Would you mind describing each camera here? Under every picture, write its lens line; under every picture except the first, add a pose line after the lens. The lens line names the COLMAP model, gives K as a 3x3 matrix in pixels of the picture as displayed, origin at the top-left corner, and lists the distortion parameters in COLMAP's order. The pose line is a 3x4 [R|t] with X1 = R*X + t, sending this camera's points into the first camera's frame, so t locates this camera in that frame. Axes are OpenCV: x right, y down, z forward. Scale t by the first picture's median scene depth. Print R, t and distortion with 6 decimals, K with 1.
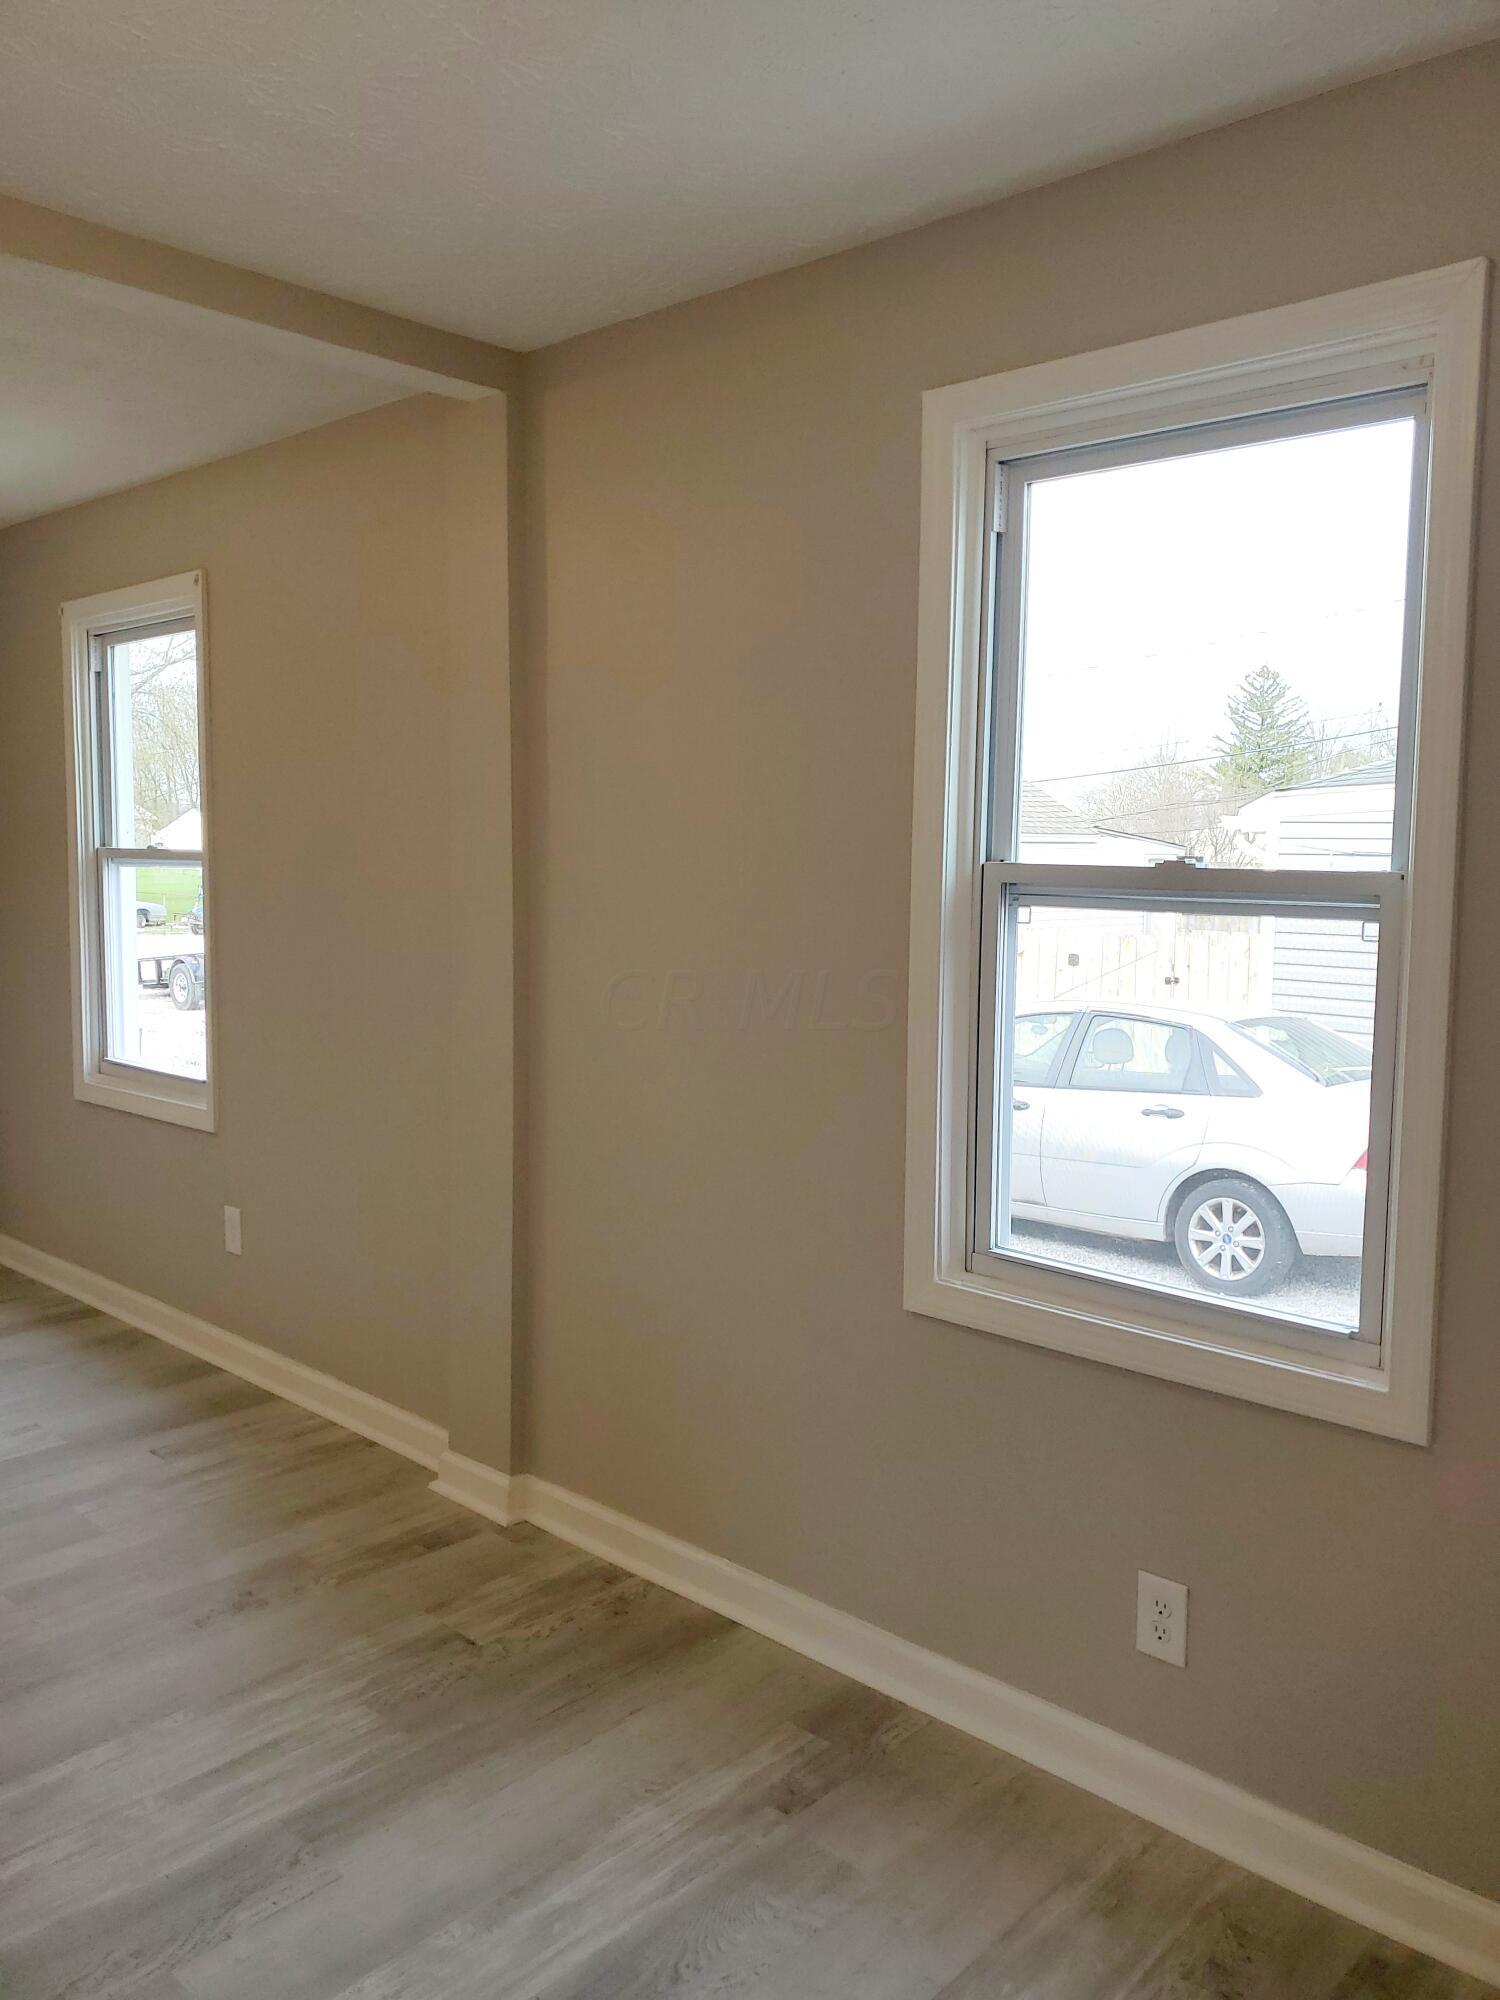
lens RADIAL K [[1590.7, 0, 745.9], [0, 1590.7, 946.8], [0, 0, 1]] dist [0.000238, 0.002640]
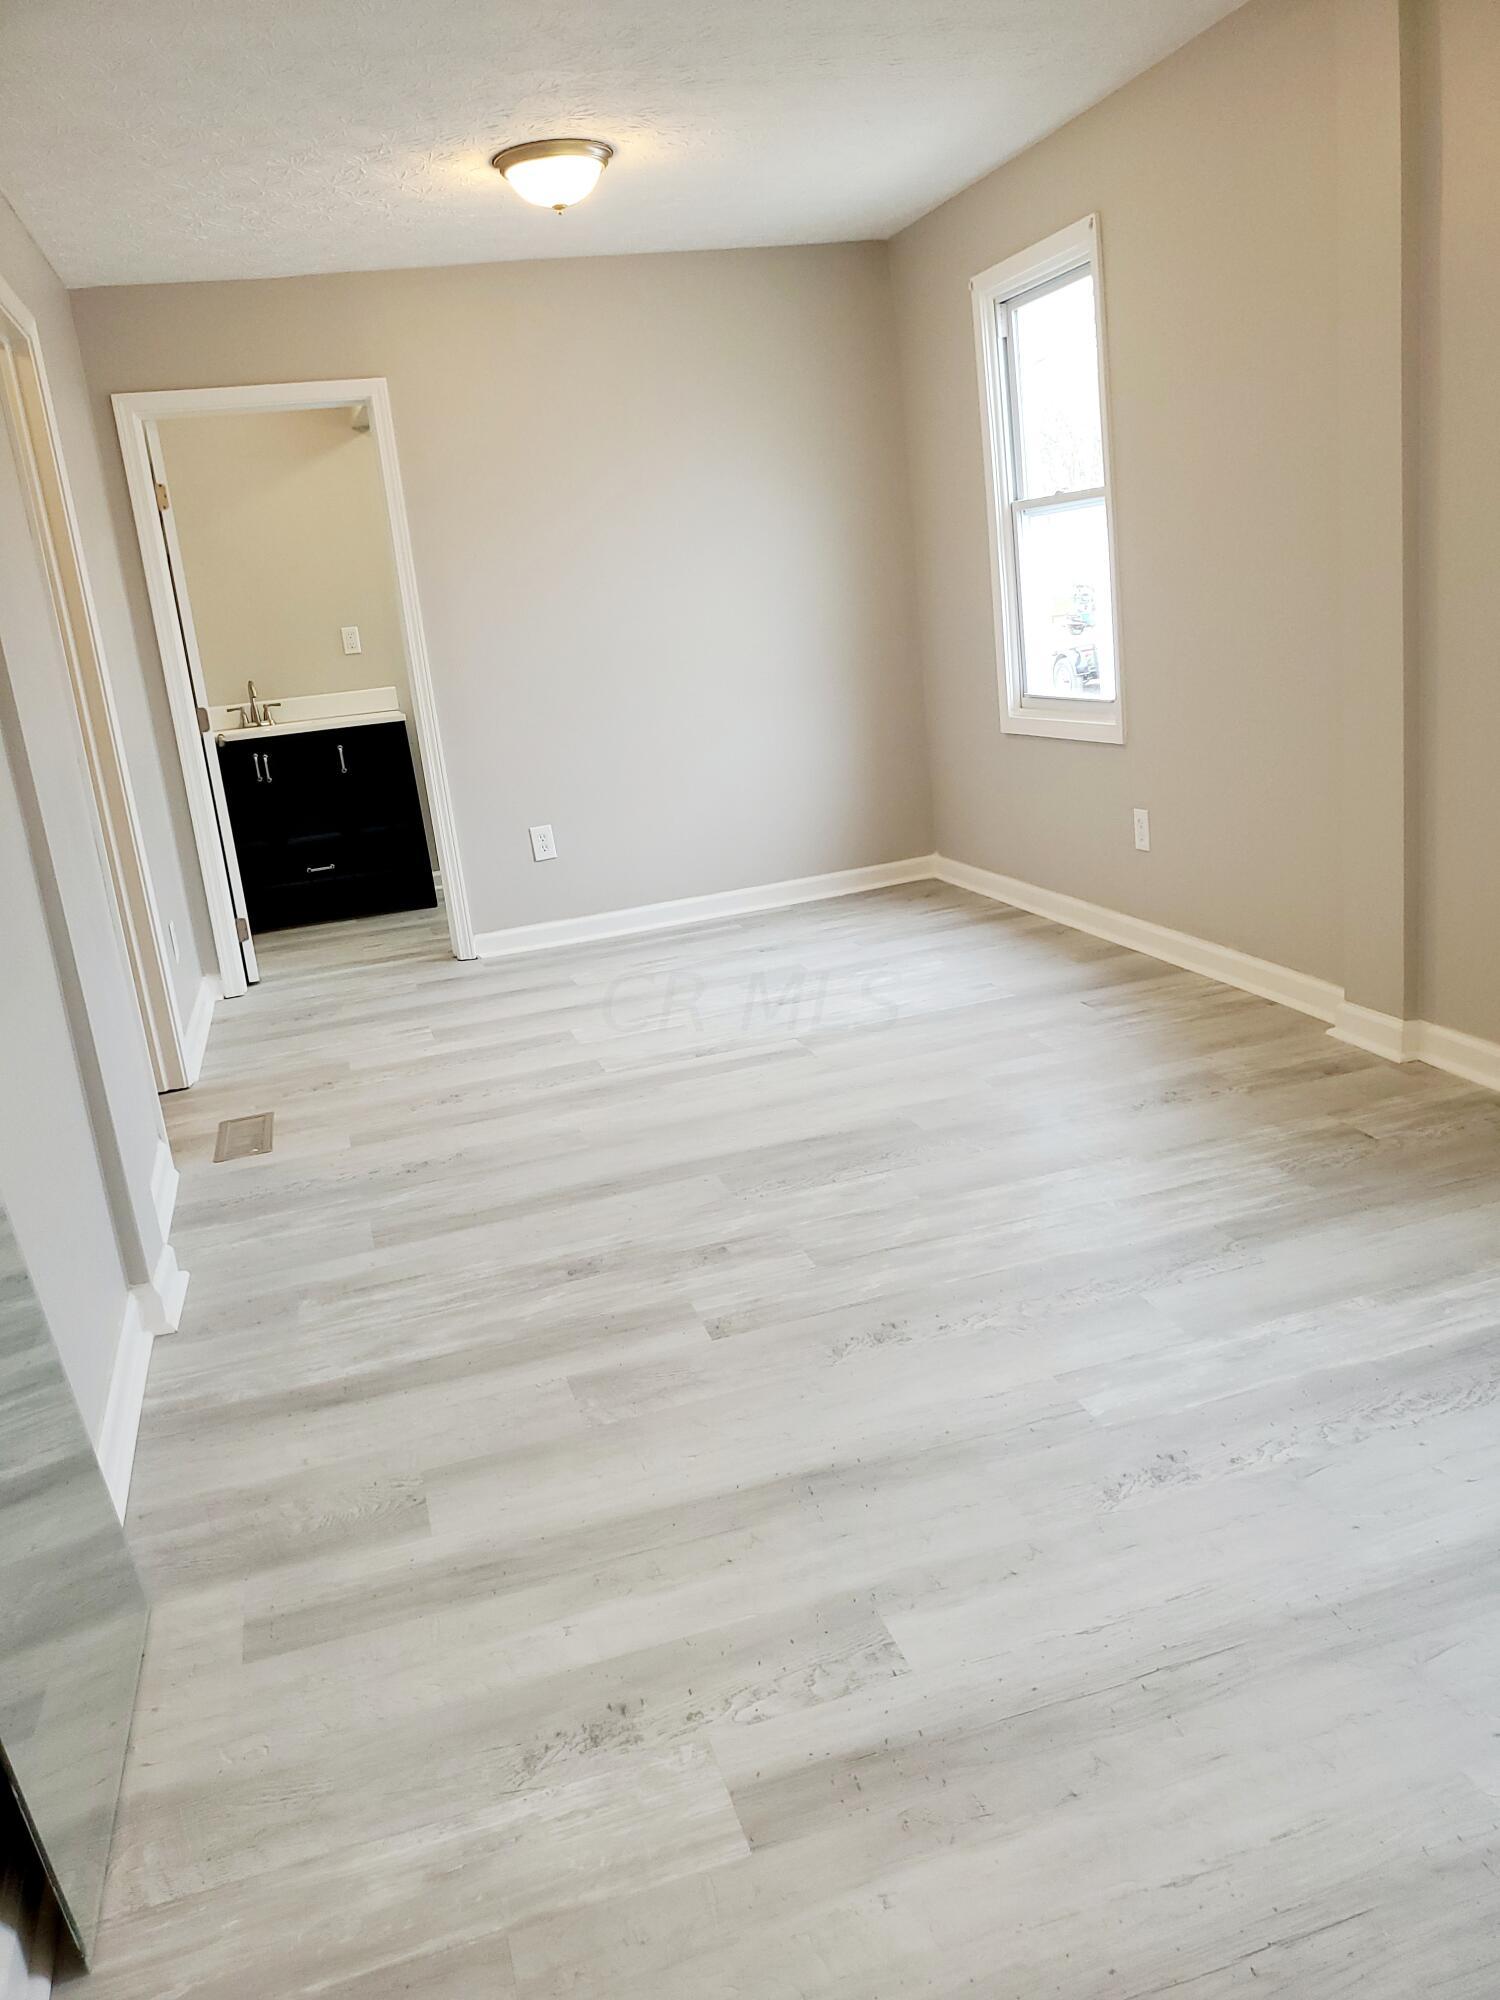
lens RADIAL K [[1559.4, 0, 750.0], [0, 1559.4, 1000.0], [0, 0, 1]] dist [0.098030, -0.250093]
pose [[0.860246, 0.029233, -0.509041, 0.018548], [0.083253, 0.976904, 0.196792, 0.066617], [0.503037, -0.211669, 0.837944, -0.150879]]
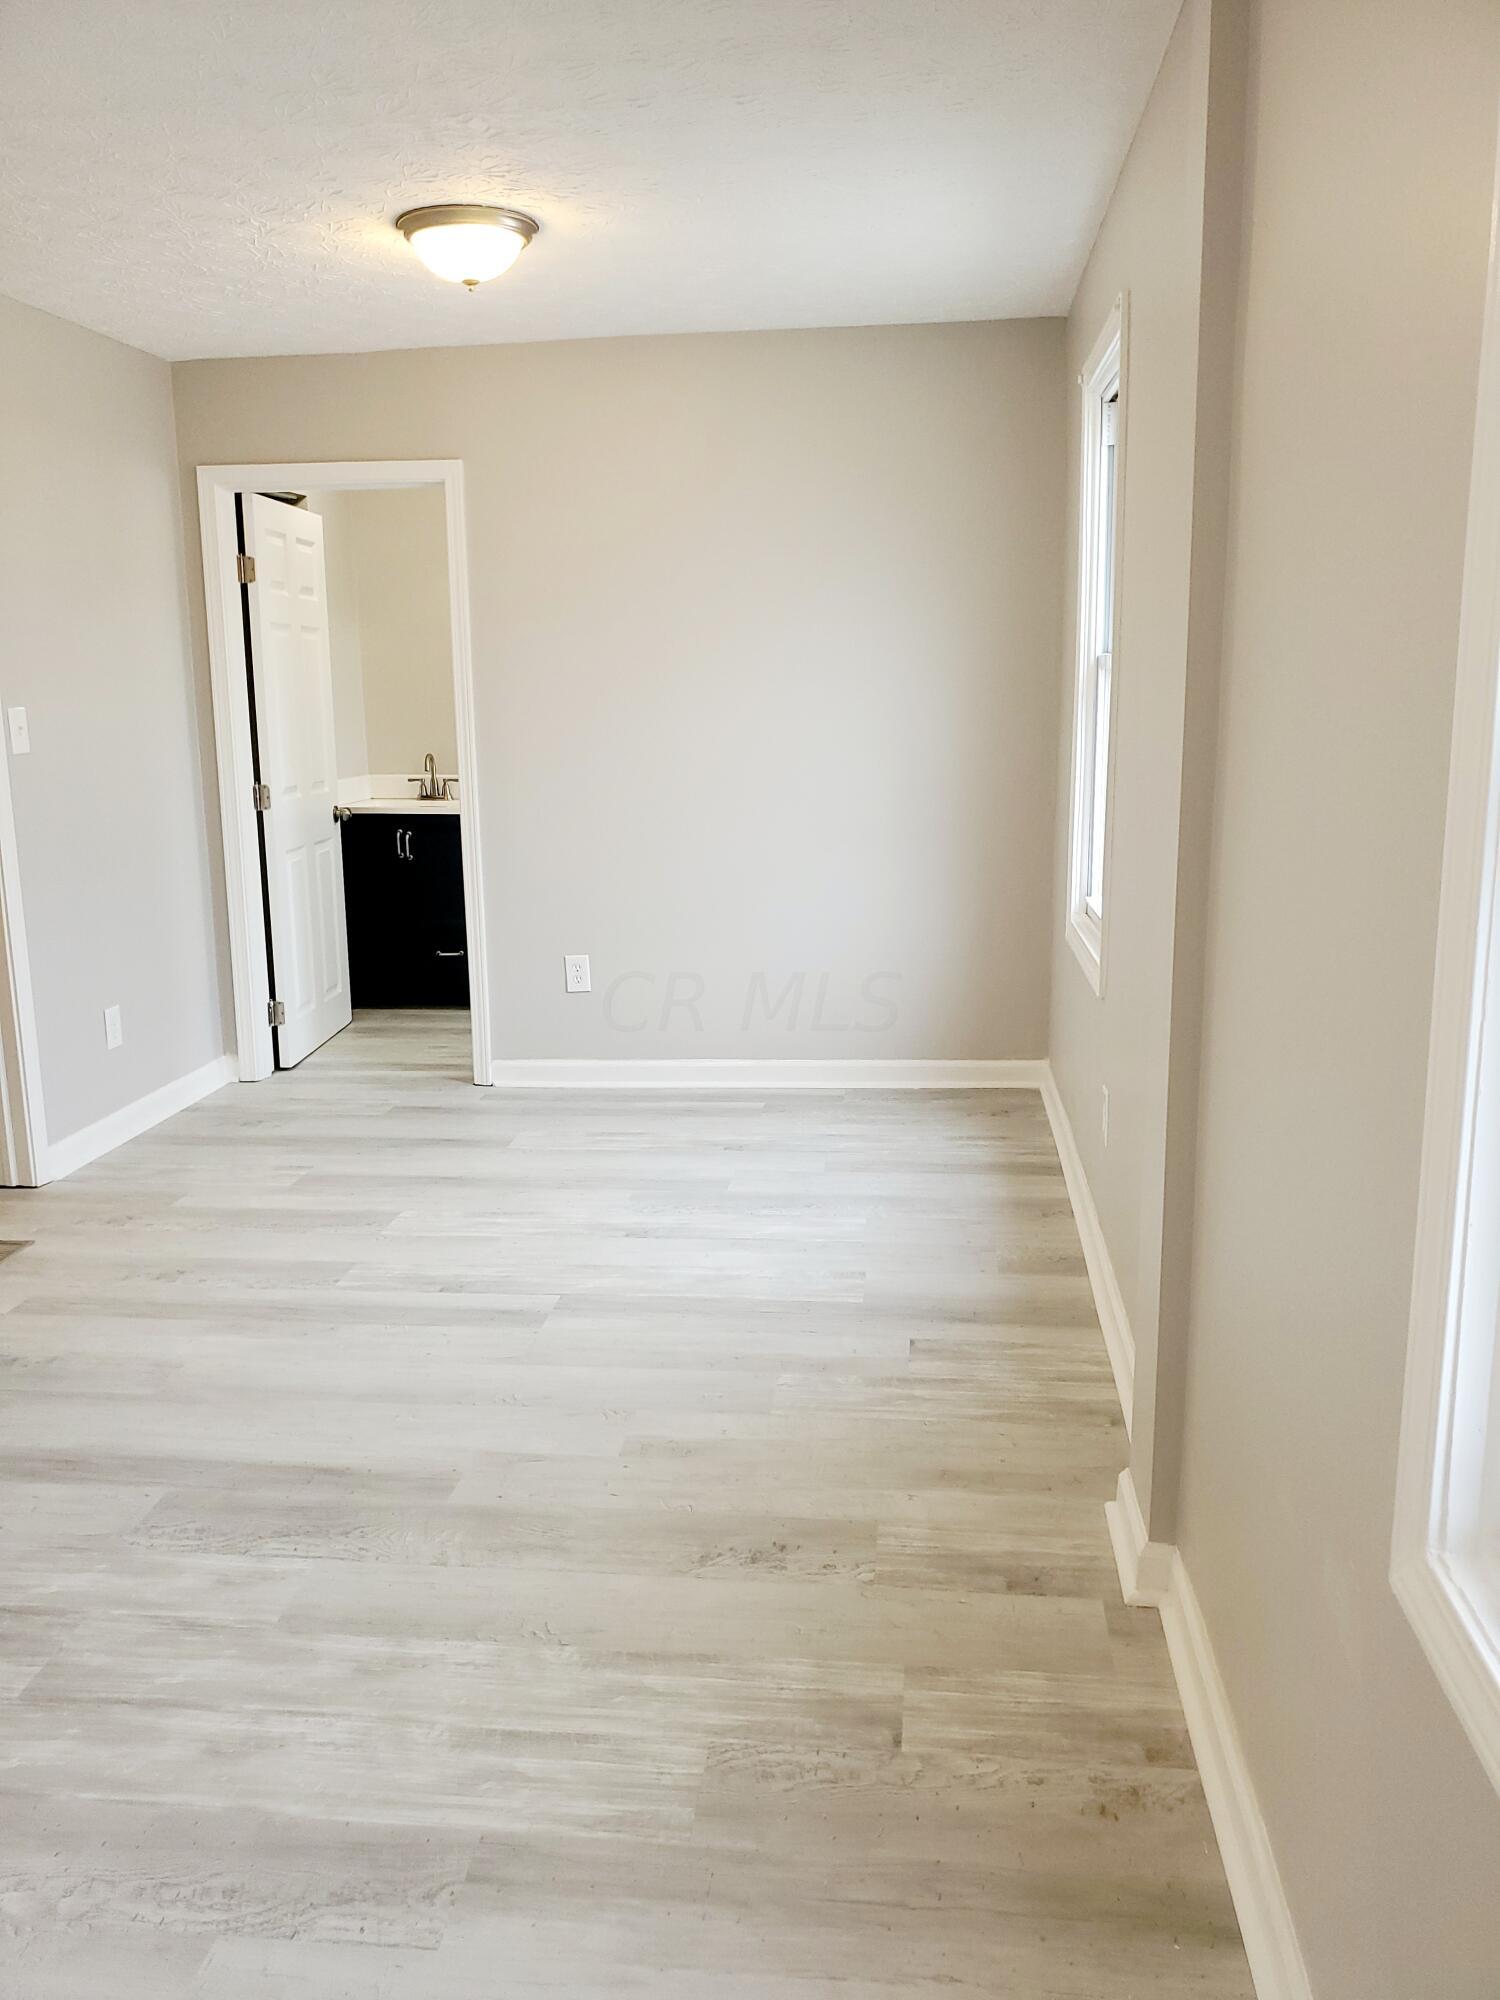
lens RADIAL K [[1550.4, 0, 750.0], [0, 1550.4, 1000.0], [0, 0, 1]] dist [0.005858, -0.001923]
pose [[0.595108, 0.148048, -0.789892, 0.269428], [-0.028676, 0.986171, 0.163231, -0.016114], [0.803134, -0.074489, 0.591123, 0.479320]]
